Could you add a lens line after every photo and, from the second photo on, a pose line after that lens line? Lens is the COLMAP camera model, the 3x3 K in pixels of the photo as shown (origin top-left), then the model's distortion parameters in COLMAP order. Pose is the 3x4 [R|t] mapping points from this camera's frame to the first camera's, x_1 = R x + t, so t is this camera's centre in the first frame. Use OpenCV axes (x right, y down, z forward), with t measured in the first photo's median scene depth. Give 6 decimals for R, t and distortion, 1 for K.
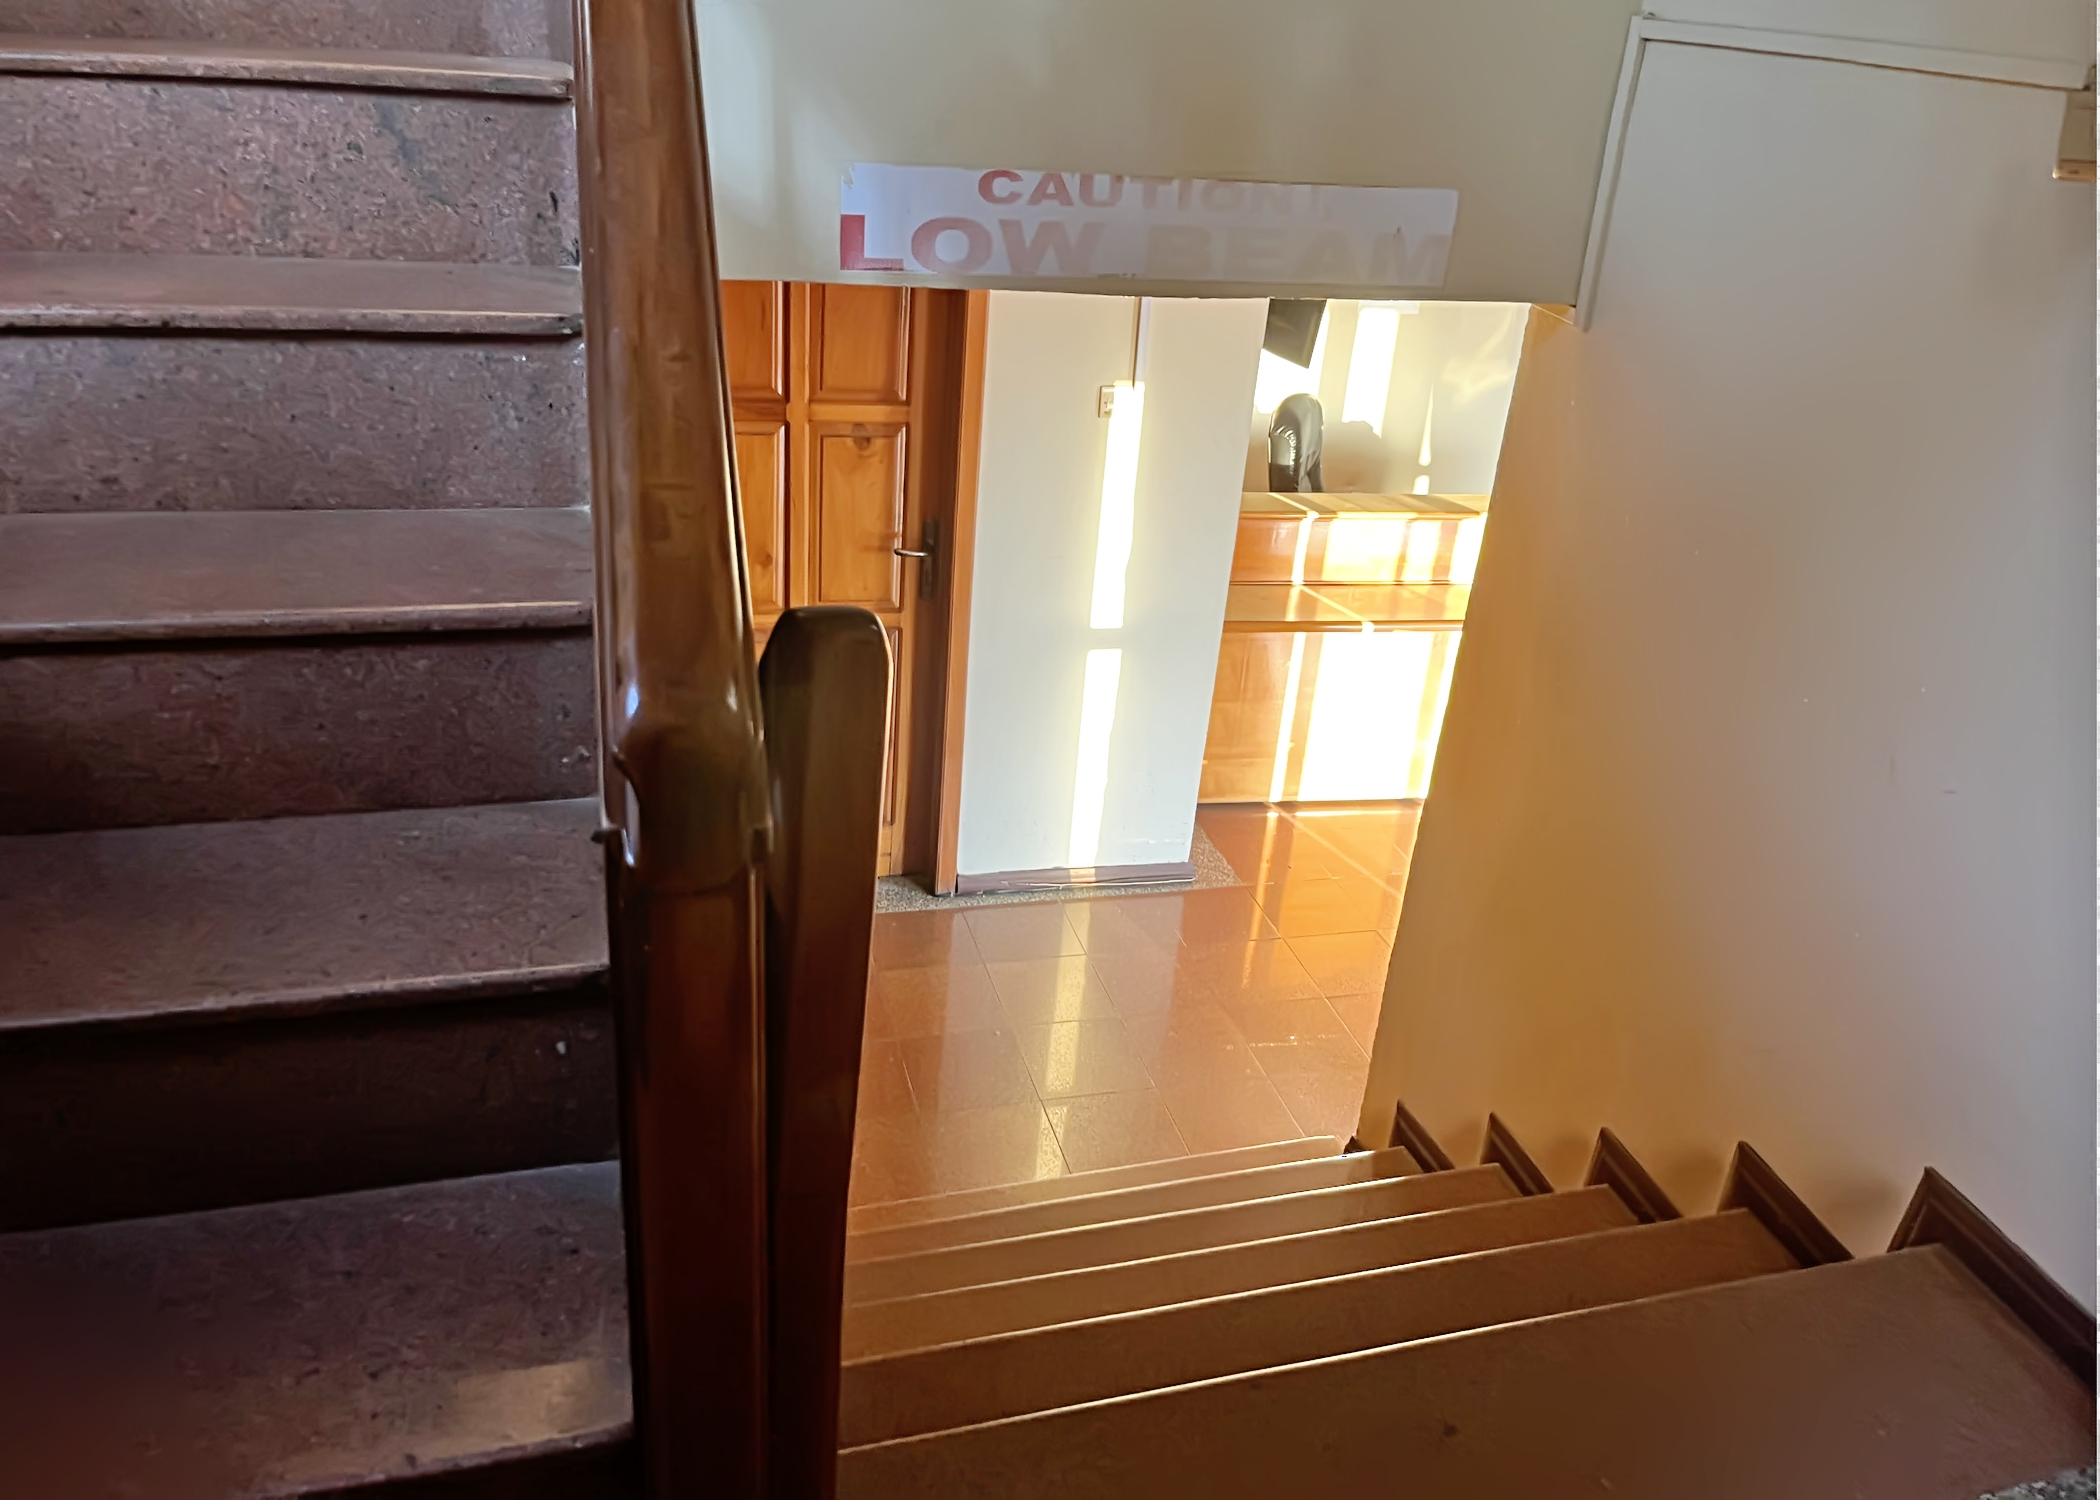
lens RADIAL K [[1612.0, 0, 1048.2], [0, 1612.0, 749.5], [0, 0, 1]] dist [-0.002405, -0.002641]
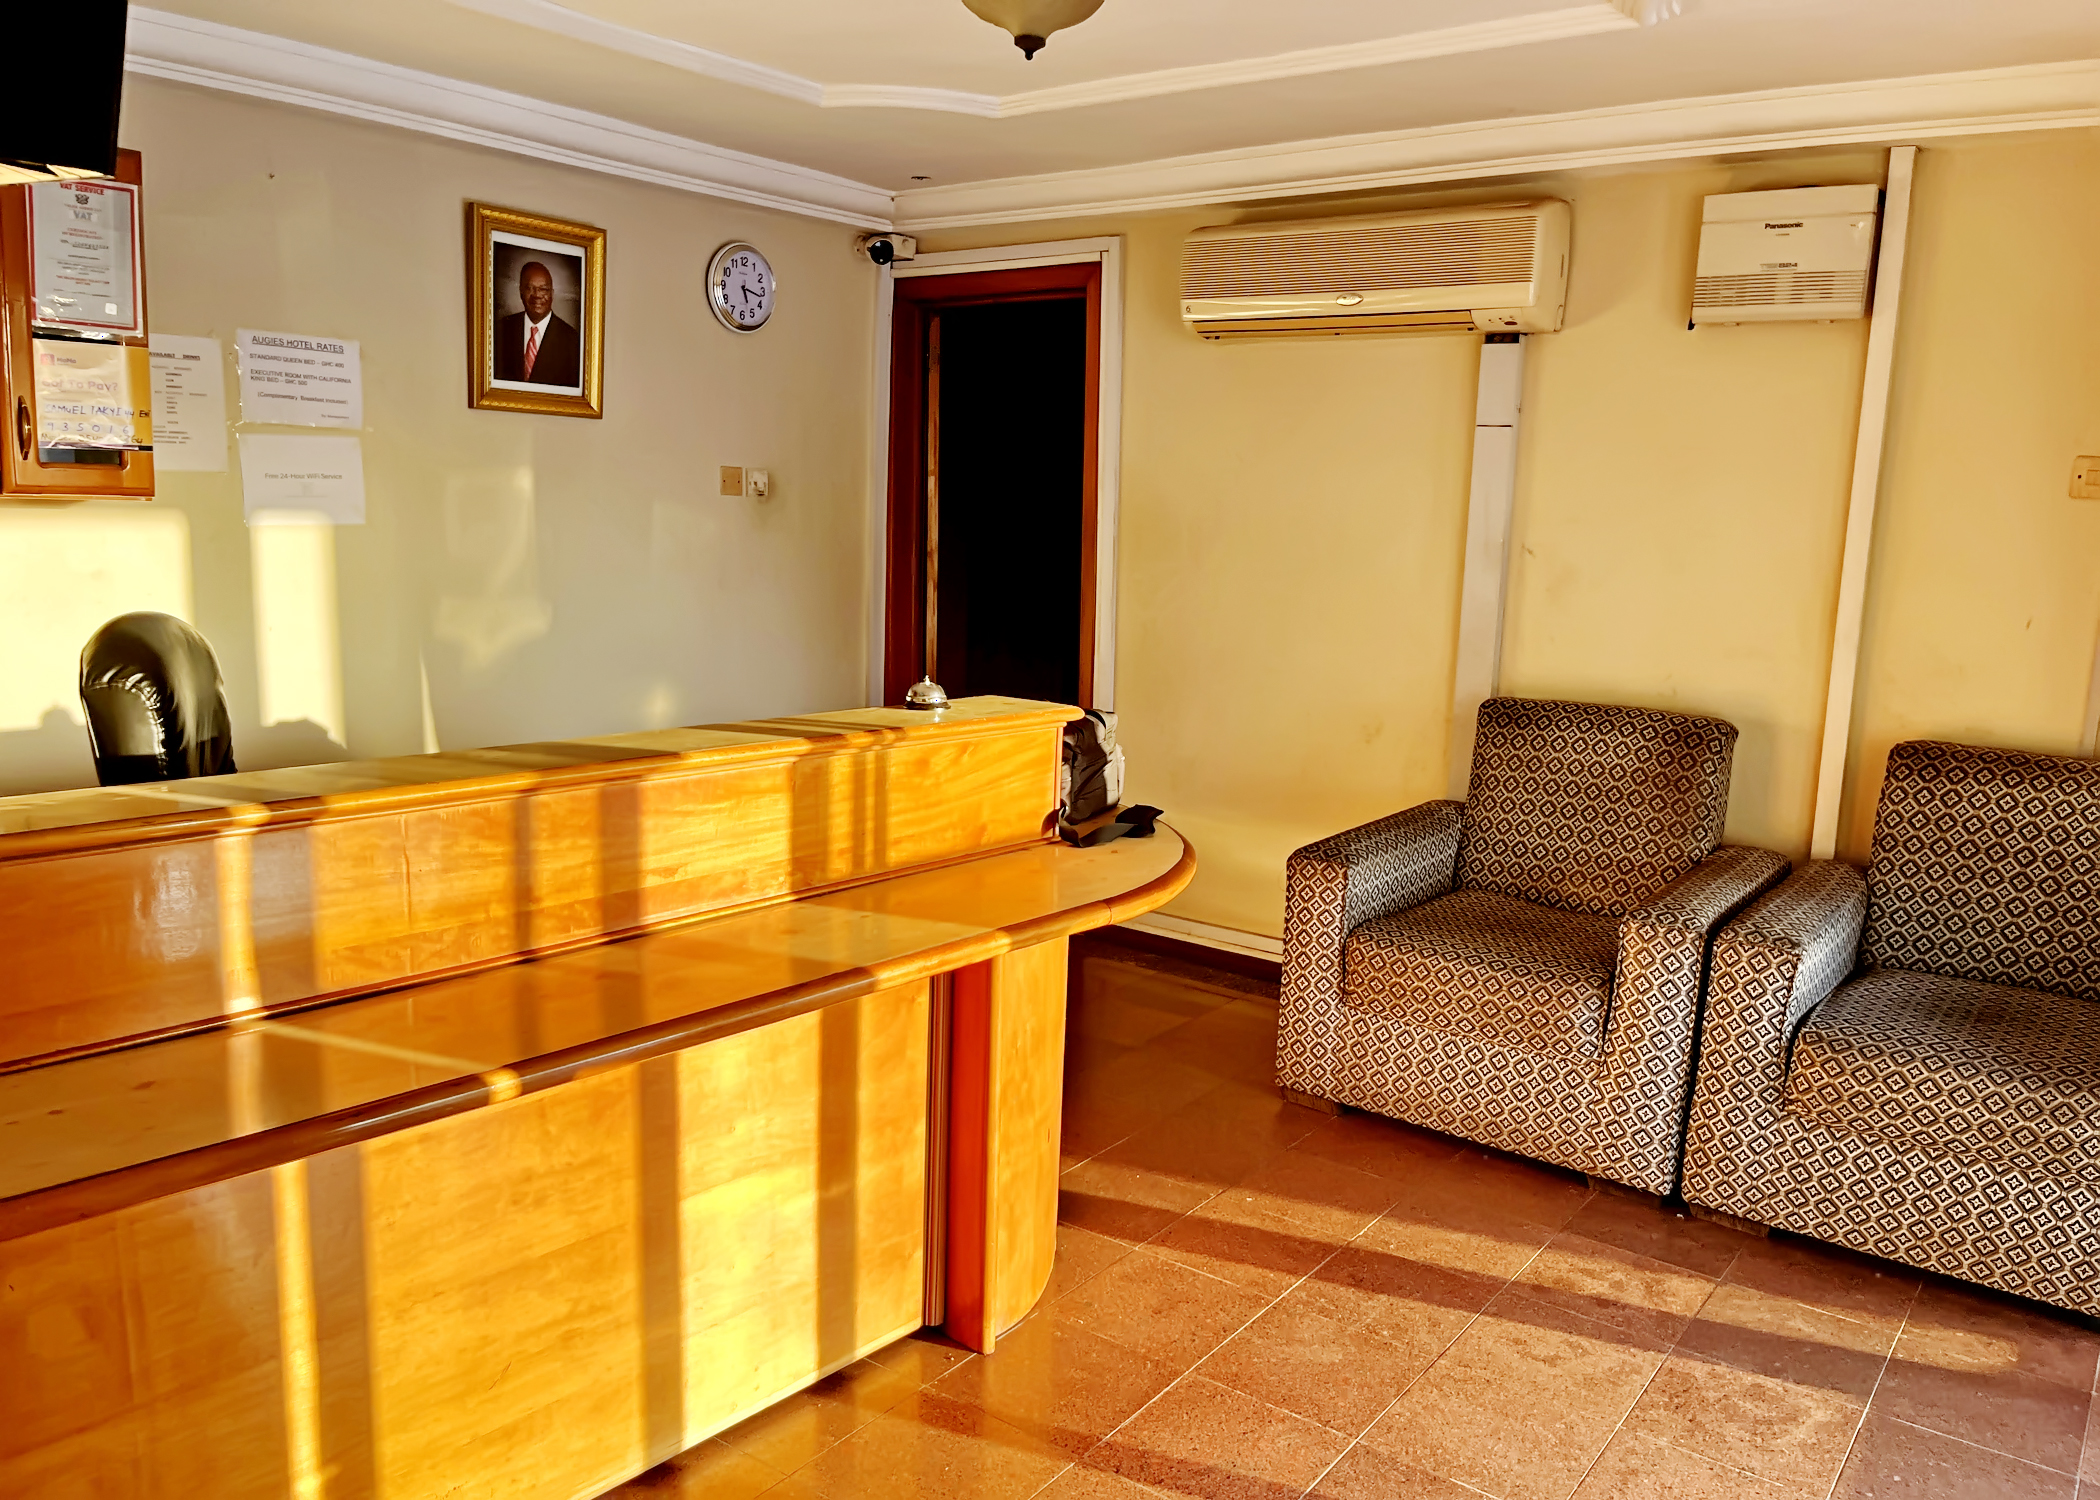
lens RADIAL K [[1612.0, 0, 1042.0], [0, 1612.0, 764.0], [0, 0, 1]] dist [-0.002405, -0.002641]
pose [[0.783208, -0.149369, 0.603552, 0.088971], [0.300854, 0.940552, -0.157637, -0.049685], [-0.544126, 0.305043, 0.781586, 0.625505]]
